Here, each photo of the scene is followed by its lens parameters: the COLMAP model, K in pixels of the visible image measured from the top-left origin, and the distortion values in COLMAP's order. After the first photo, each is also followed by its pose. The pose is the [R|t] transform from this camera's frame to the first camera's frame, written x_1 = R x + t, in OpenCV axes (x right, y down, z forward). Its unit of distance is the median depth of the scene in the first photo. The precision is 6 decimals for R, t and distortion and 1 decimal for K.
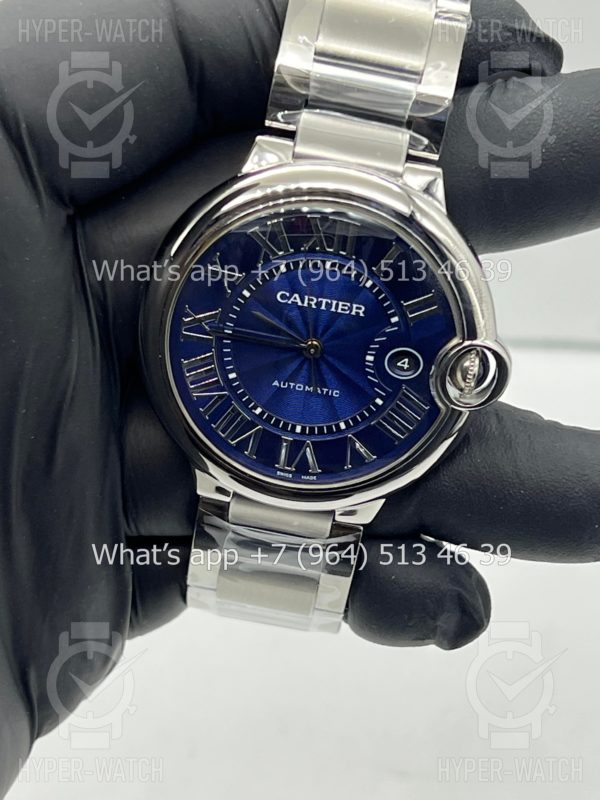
lens RADIAL K [[2223.3, 0, 304.7], [0, 2223.3, 406.6], [0, 0, 1]] dist [0.243403, 0.000000]
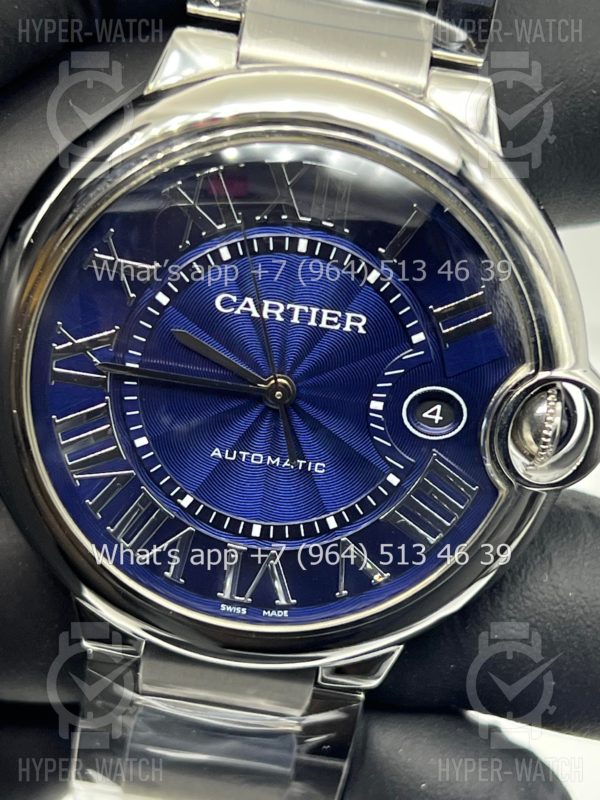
lens RADIAL K [[2223.3, 0, 304.8], [0, 2223.3, 392.3], [0, 0, 1]] dist [0.243403, 0.000000]
pose [[0.998304, -0.024313, 0.052890, -0.020387], [0.027179, 0.998163, -0.054153, 0.005914], [-0.051477, 0.055499, 0.997131, 0.418203]]
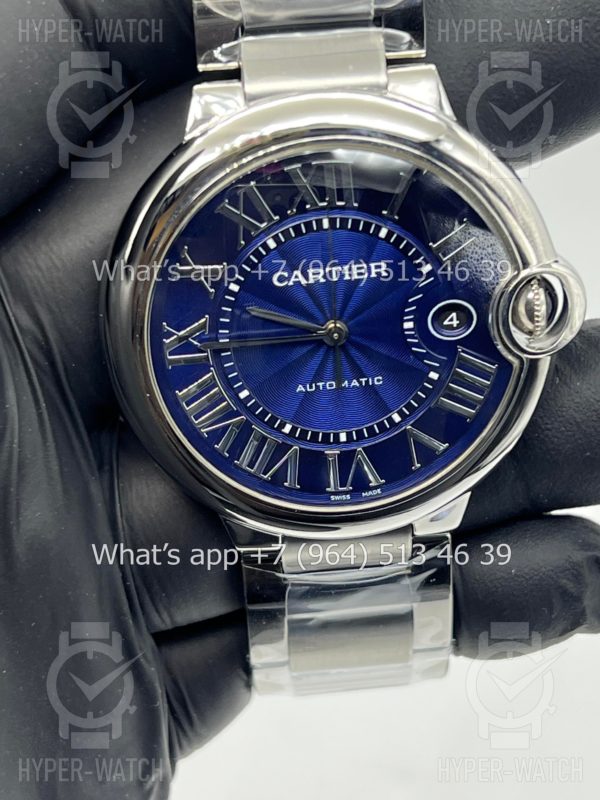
lens RADIAL K [[2223.3, 0, 295.4], [0, 2223.3, 407.7], [0, 0, 1]] dist [0.243403, 0.000000]
pose [[0.962901, -0.268450, 0.027501, -0.038094], [0.268136, 0.963270, 0.014620, -0.015928], [-0.030415, -0.006704, 0.999515, 0.221499]]
